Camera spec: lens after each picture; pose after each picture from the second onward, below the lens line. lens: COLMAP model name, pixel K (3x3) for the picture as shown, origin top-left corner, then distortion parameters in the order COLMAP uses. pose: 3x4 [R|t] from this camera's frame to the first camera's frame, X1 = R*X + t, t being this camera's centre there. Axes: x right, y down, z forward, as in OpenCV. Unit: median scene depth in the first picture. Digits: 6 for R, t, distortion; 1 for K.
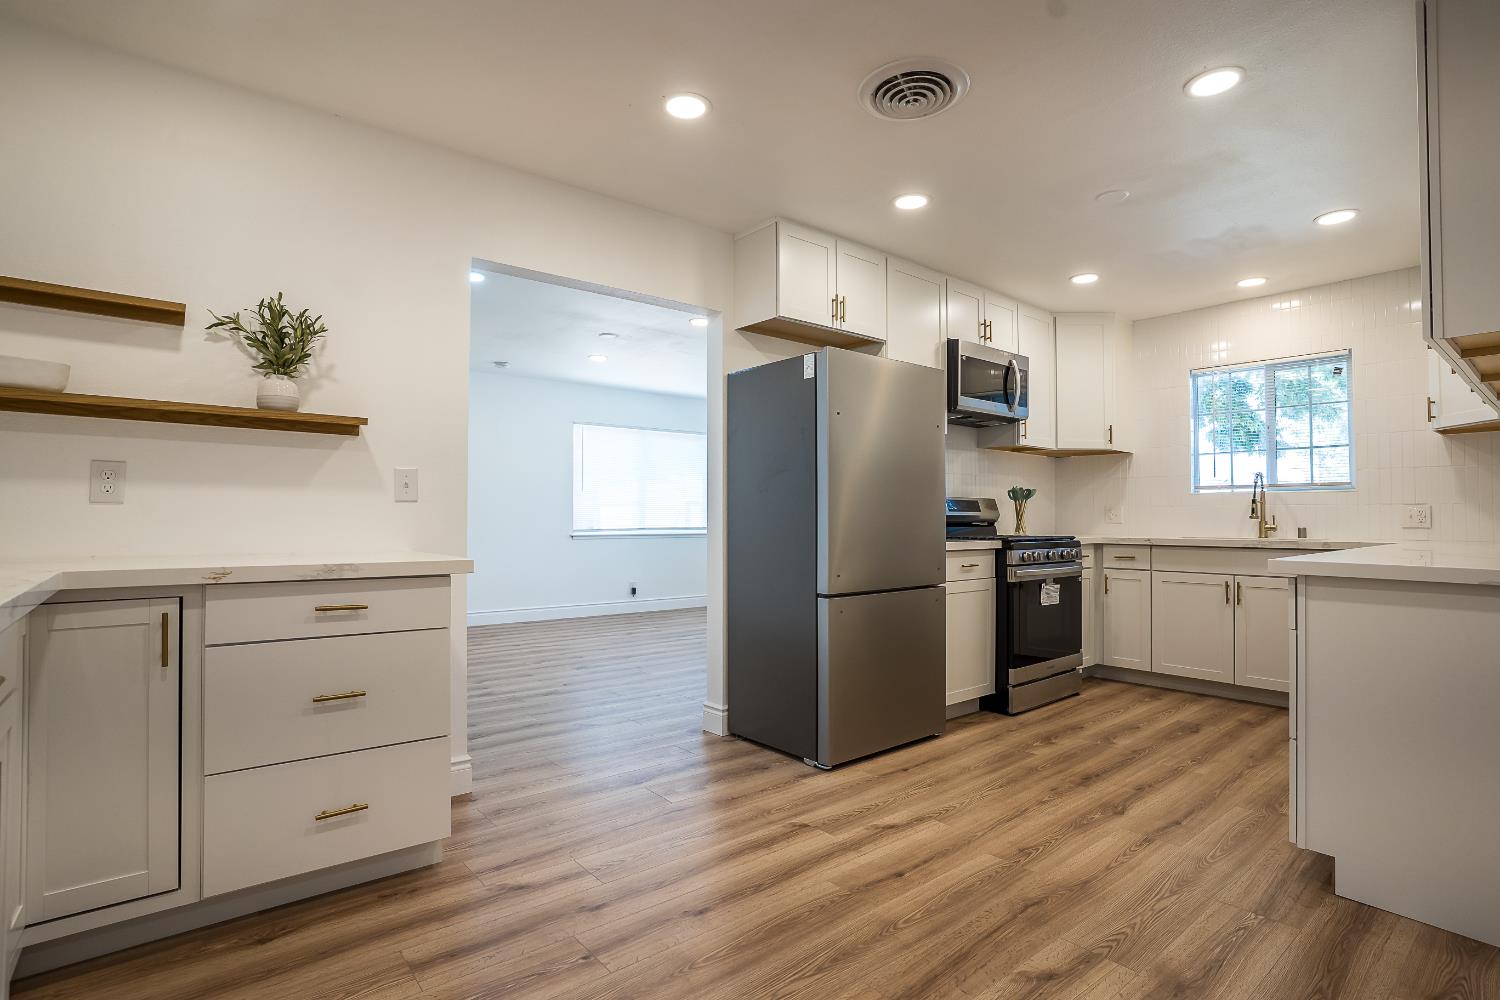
lens RADIAL K [[751.6, 0, 742.2], [0, 751.6, 496.1], [0, 0, 1]] dist [-0.064889, 0.026063]
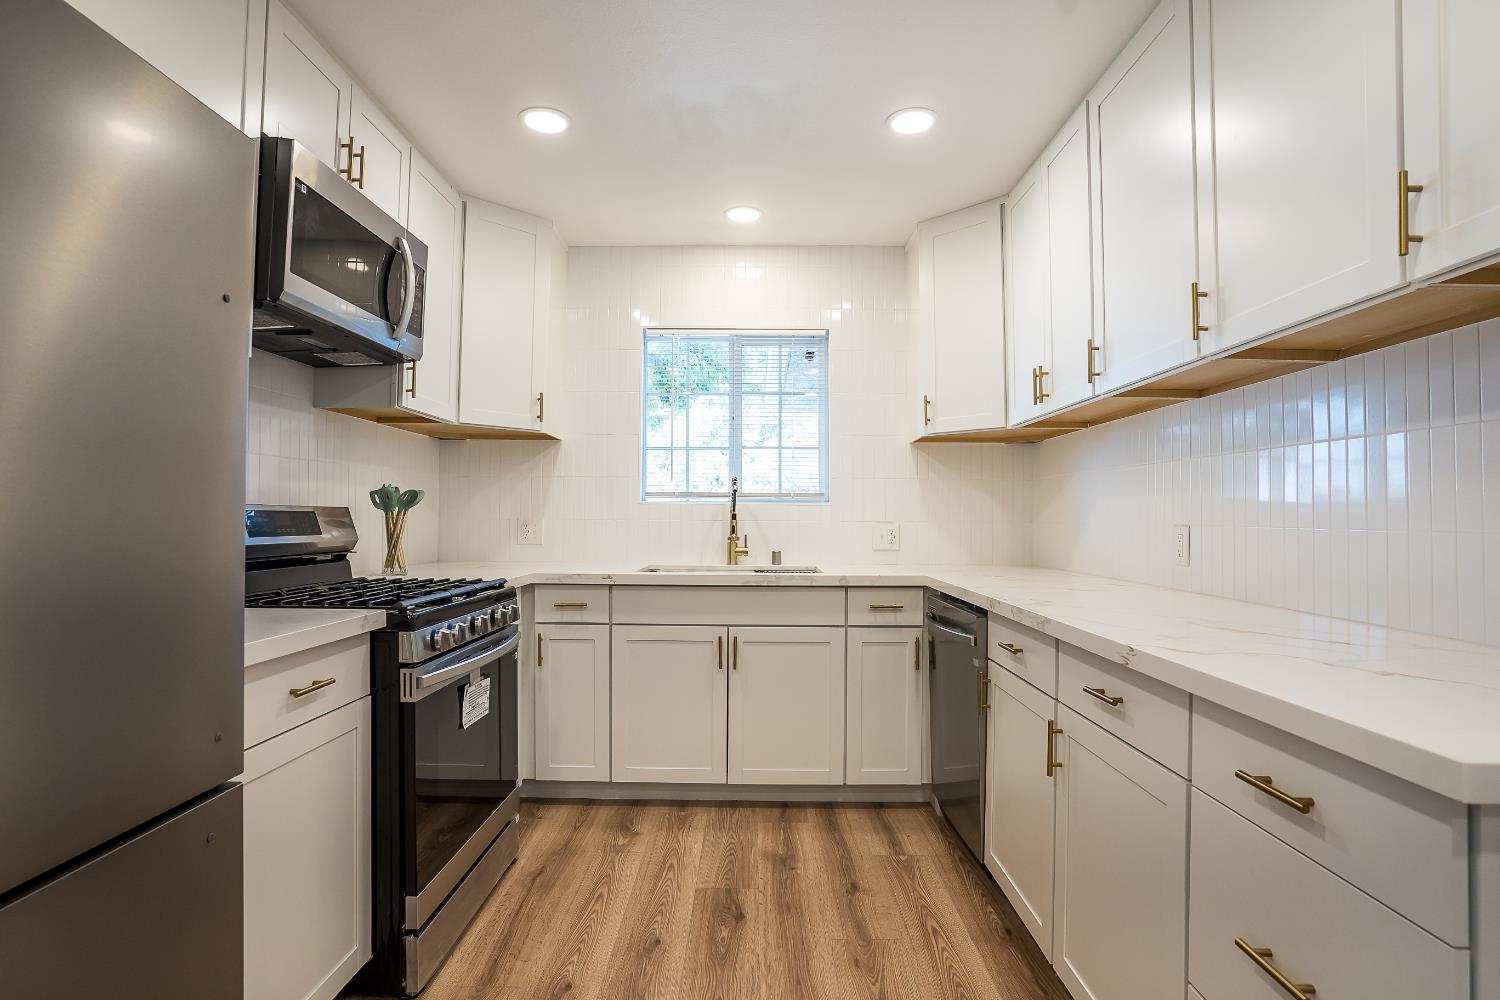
lens RADIAL K [[751.6, 0, 737.1], [0, 751.6, 498.0], [0, 0, 1]] dist [-0.064889, 0.026063]
pose [[0.650066, 0.022840, 0.759535, 0.133032], [-0.019612, 0.999720, -0.013277, -0.001228], [-0.759625, -0.006265, 0.650331, 0.497249]]
